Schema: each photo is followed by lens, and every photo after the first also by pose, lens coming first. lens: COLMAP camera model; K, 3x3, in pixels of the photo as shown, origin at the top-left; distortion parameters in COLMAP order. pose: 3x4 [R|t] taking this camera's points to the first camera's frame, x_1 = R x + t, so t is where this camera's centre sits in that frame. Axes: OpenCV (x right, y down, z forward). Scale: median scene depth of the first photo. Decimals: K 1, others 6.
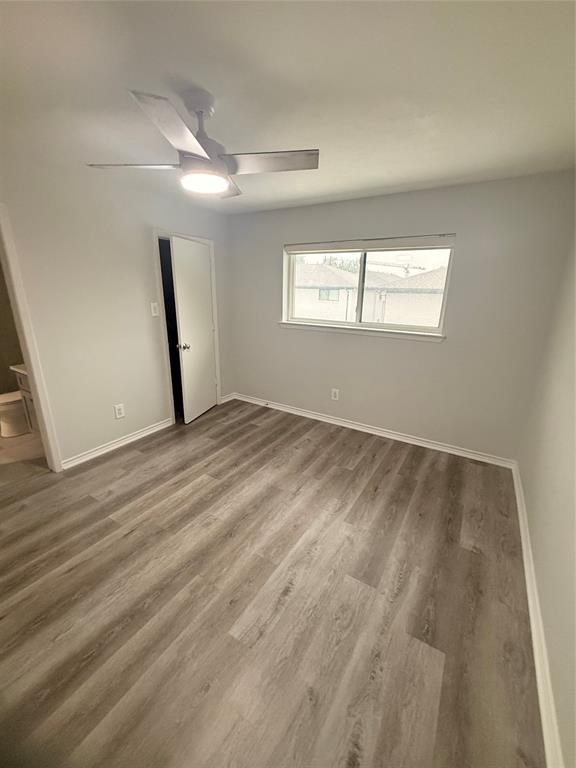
lens RADIAL K [[314.2, 0, 288.0], [0, 314.2, 384.0], [0, 0, 1]] dist [0.000091, 0.000520]
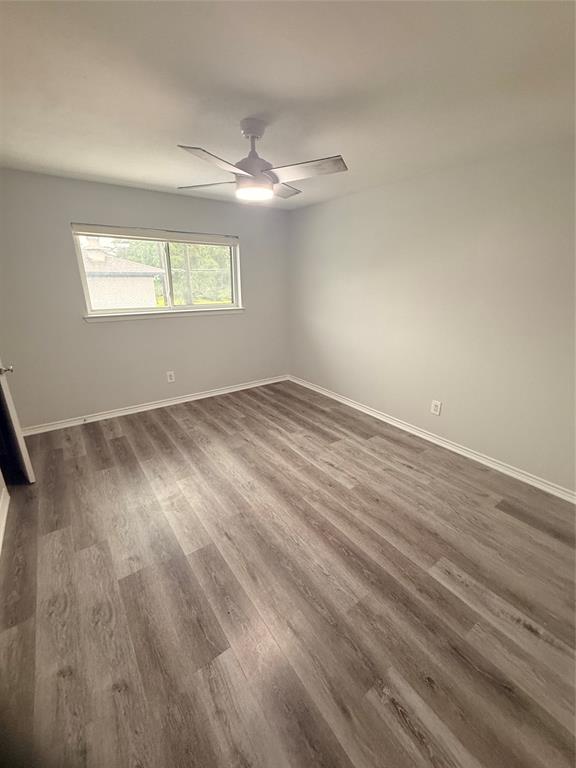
lens RADIAL K [[314.2, 0, 288.0], [0, 314.2, 384.0], [0, 0, 1]] dist [0.000091, 0.000520]
pose [[0.379735, -0.315756, 0.869540, -0.827592], [0.268370, 0.937126, 0.223098, -0.097060], [-0.885313, 0.148640, 0.440599, 0.249269]]
